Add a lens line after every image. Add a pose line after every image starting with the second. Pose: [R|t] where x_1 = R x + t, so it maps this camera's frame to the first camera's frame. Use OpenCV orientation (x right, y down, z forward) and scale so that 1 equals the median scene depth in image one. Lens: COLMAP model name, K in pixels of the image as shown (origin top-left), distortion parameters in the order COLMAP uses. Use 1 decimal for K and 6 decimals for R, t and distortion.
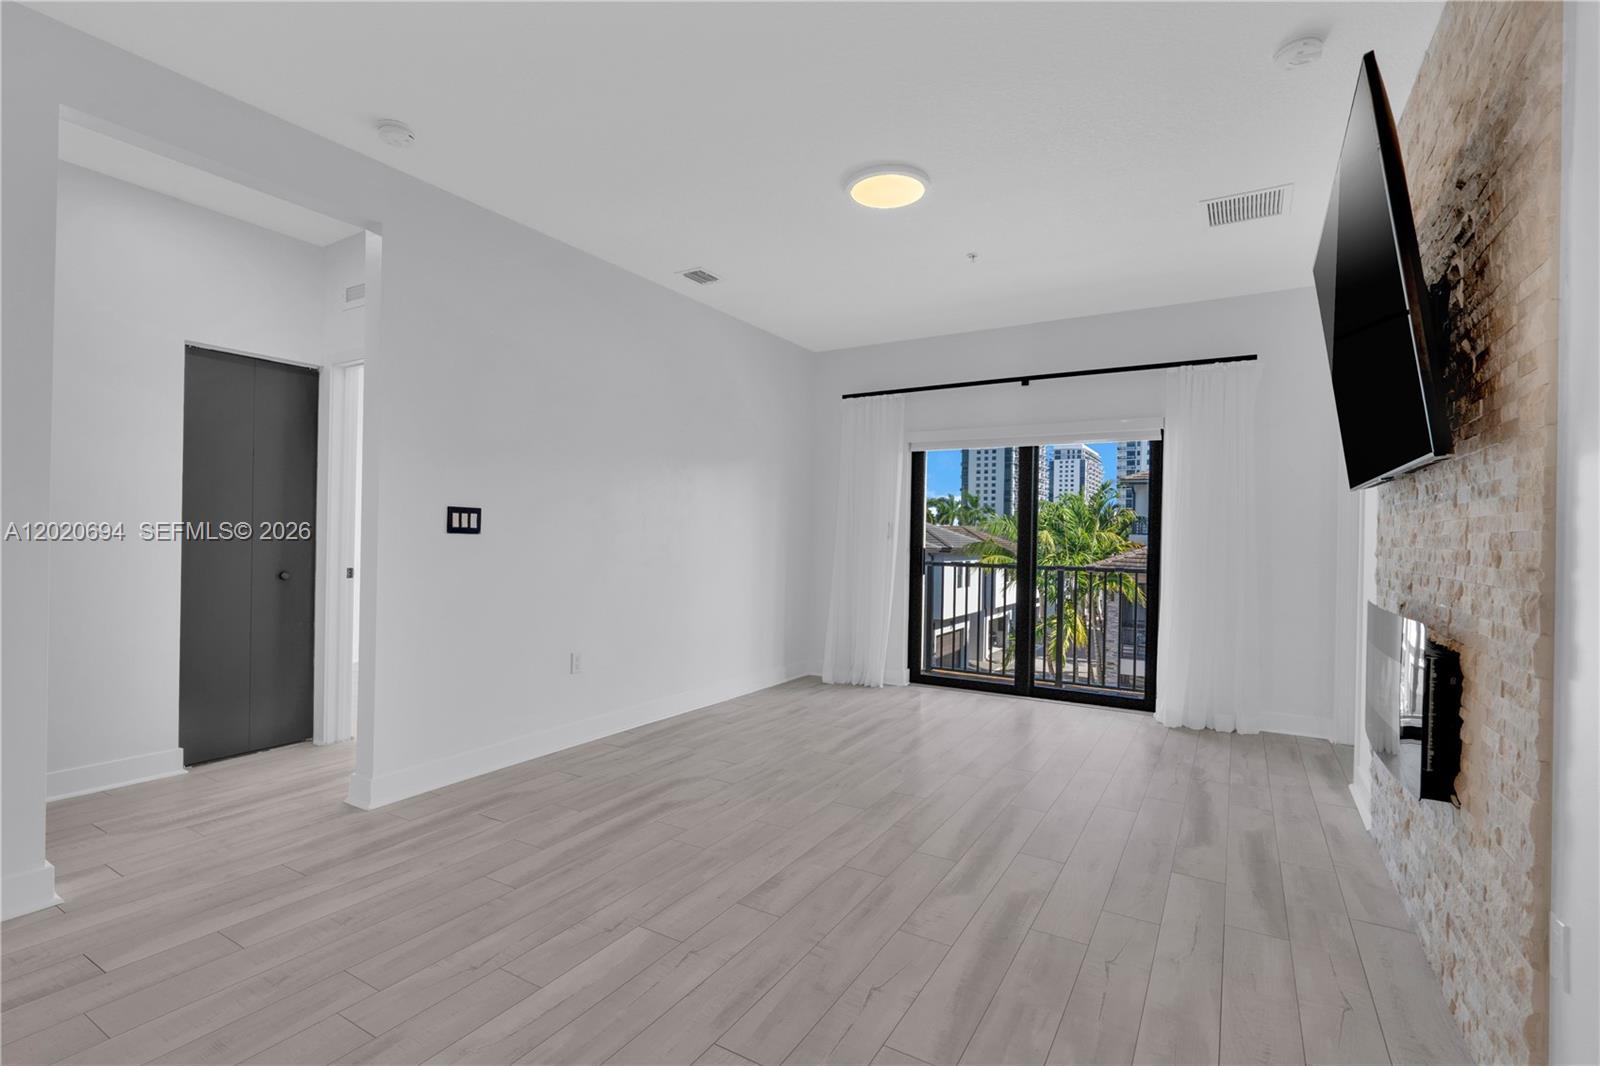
lens RADIAL K [[737.9, 0, 796.7], [0, 737.9, 537.5], [0, 0, 1]] dist [-0.001777, 0.000629]
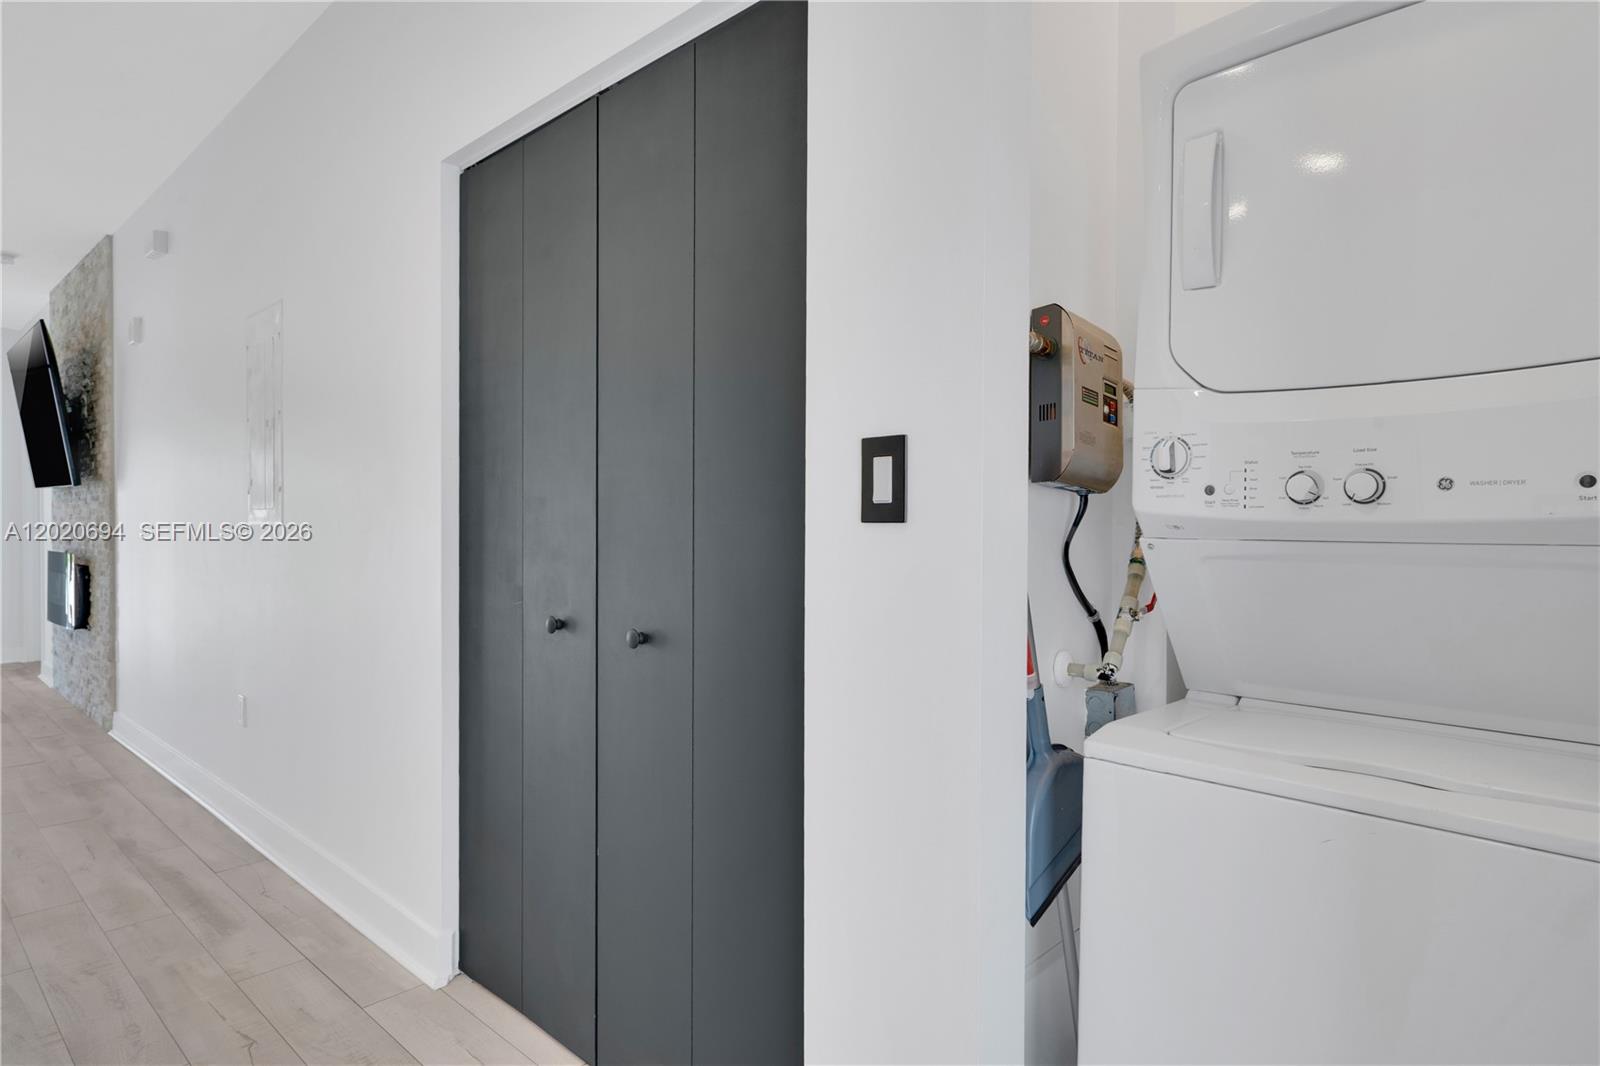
lens RADIAL K [[880.8, 0, 798.6], [0, 880.8, 537.2], [0, 0, 1]] dist [0.000965, 0.001778]
pose [[0.202014, -0.032745, 0.978835, -0.800502], [0.003332, 0.999458, 0.032747, -0.011133], [-0.979377, -0.003354, 0.202014, -1.023632]]
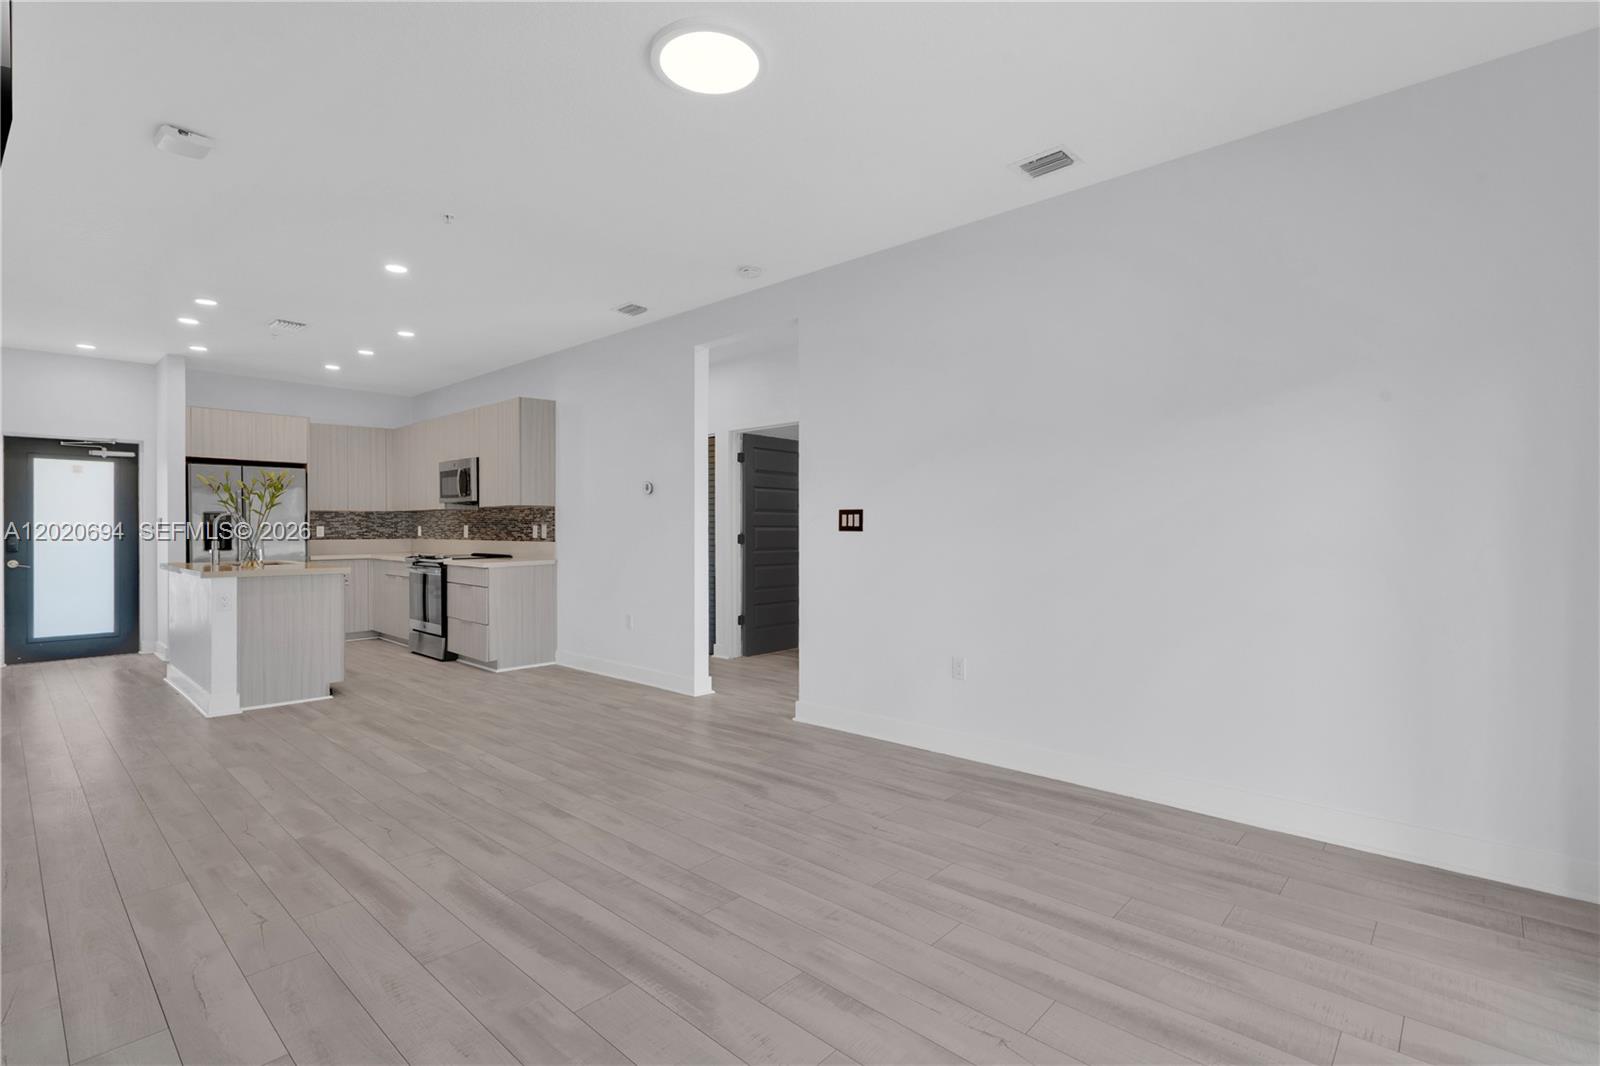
lens RADIAL K [[746.7, 0, 794.7], [0, 746.7, 529.0], [0, 0, 1]] dist [-0.002173, 0.000230]
pose [[-0.204148, -0.018559, -0.978764, 0.840743], [-0.001898, 0.999826, -0.018562, 0.015234], [0.978938, -0.001932, -0.204147, 1.243058]]
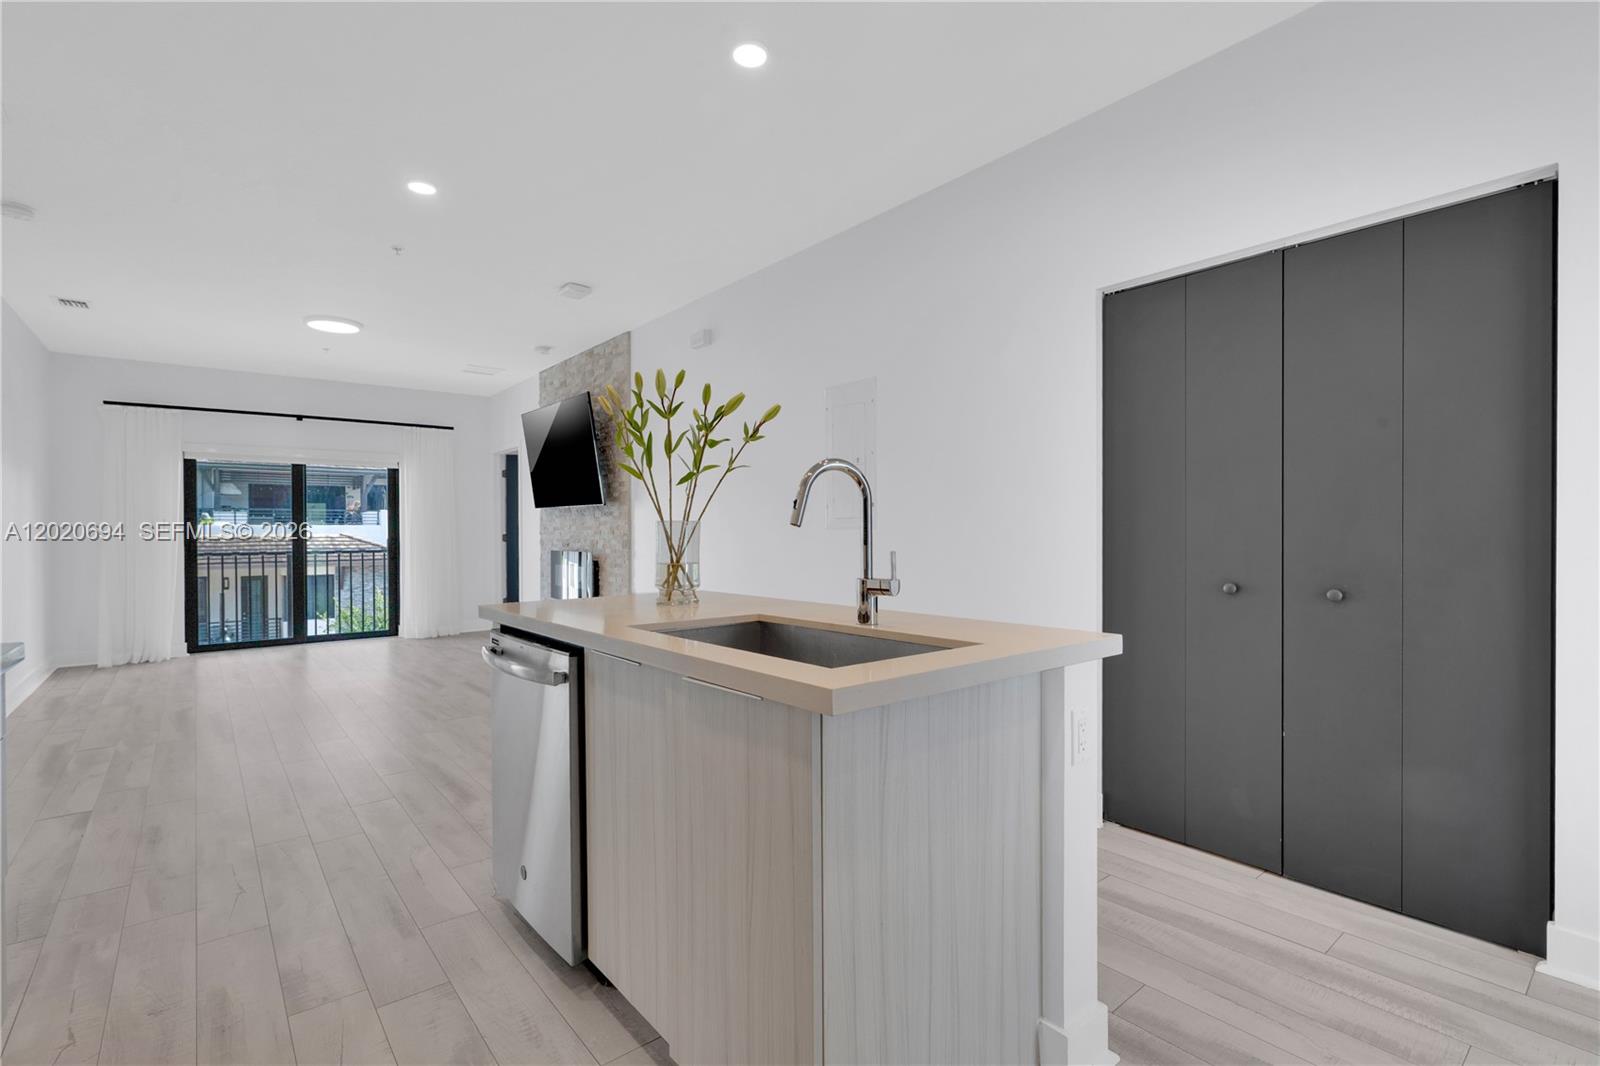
lens RADIAL K [[737.9, 0, 796.7], [0, 737.9, 537.5], [0, 0, 1]] dist [-0.001777, 0.000629]
pose [[0.337899, -0.026234, 0.940817, -1.129435], [0.012064, 0.999650, 0.023542, -0.010832], [-0.941105, 0.003395, 0.338097, -0.577000]]
